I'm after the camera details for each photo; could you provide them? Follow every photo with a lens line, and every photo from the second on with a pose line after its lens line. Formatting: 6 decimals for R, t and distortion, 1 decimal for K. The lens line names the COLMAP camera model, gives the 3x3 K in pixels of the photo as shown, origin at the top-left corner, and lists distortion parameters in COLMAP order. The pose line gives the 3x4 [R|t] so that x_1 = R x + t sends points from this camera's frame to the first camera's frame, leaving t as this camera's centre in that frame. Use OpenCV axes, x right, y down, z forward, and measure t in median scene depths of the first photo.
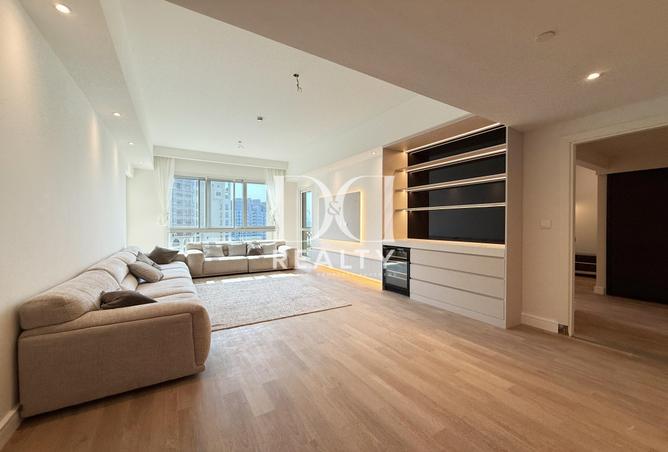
lens RADIAL K [[264.1, 0, 334.0], [0, 264.1, 226.0], [0, 0, 1]] dist [0.001045, 0.000096]
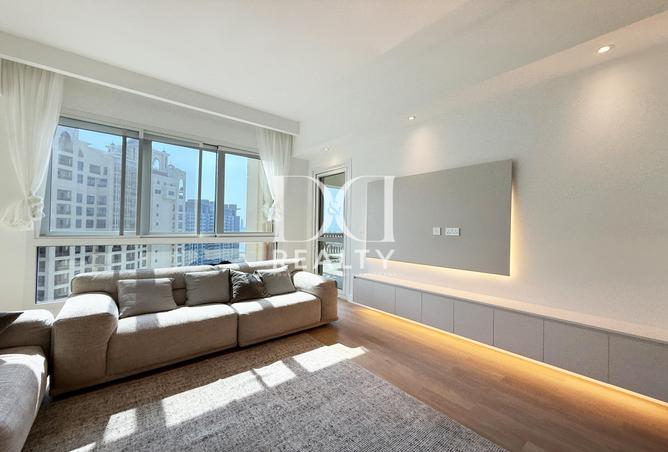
lens RADIAL K [[264.1, 0, 334.0], [0, 264.1, 226.0], [0, 0, 1]] dist [0.001045, 0.000096]
pose [[0.989775, 0.020070, 0.141222, -0.217386], [-0.017164, 0.999616, -0.021766, -0.004904], [-0.141604, 0.019120, 0.989739, 0.519949]]
